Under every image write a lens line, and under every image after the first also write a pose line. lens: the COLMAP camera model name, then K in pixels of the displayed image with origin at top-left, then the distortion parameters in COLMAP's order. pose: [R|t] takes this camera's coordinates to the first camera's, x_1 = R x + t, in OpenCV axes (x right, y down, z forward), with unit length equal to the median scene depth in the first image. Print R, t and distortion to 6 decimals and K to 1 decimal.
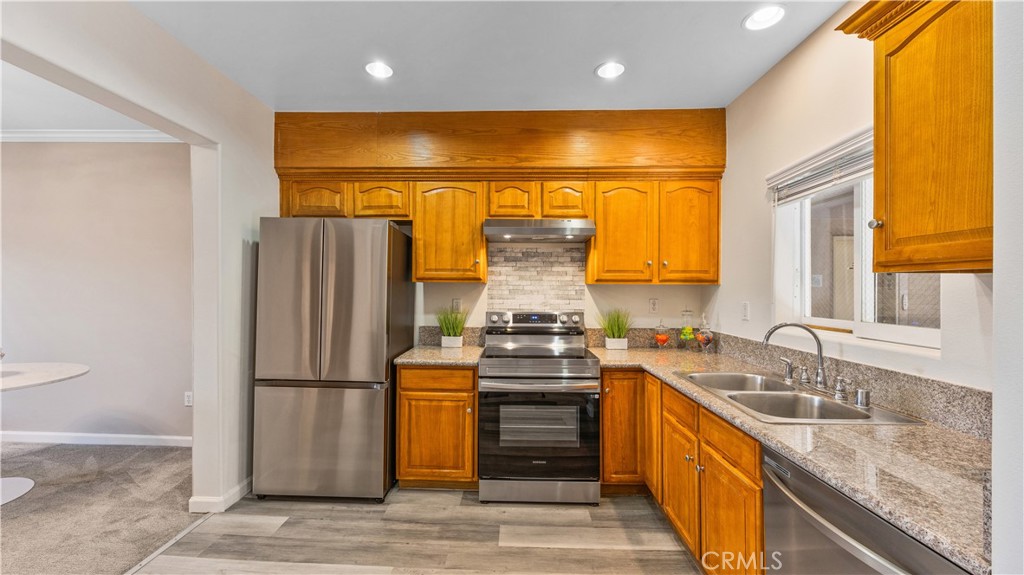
lens RADIAL K [[404.8, 0, 510.1], [0, 404.8, 284.9], [0, 0, 1]] dist [0.001139, 0.000086]
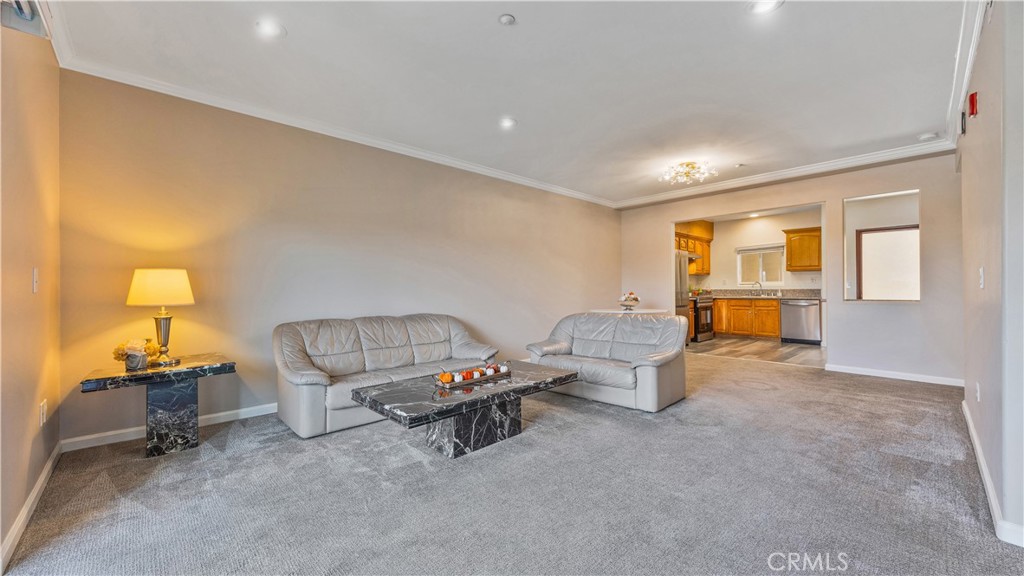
lens RADIAL K [[393.6, 0, 510.8], [0, 393.6, 284.1], [0, 0, 1]] dist [0.000812, 0.000093]
pose [[0.710337, -0.007909, 0.703818, -3.633982], [0.005053, 0.999968, 0.006138, 0.059960], [-0.703844, -0.000804, 0.710354, -0.181552]]
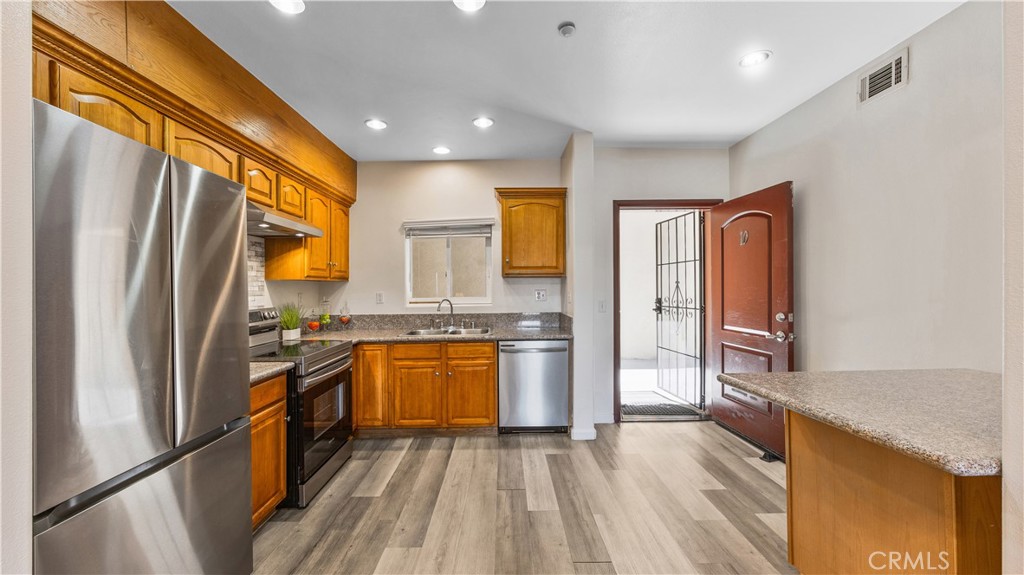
lens RADIAL K [[393.6, 0, 510.8], [0, 393.6, 283.6], [0, 0, 1]] dist [0.000812, 0.000093]
pose [[-0.045497, -0.004563, 0.998954, -1.115231], [-0.002444, 0.999987, 0.004457, 0.002400], [-0.998961, -0.002239, -0.045507, 0.608501]]
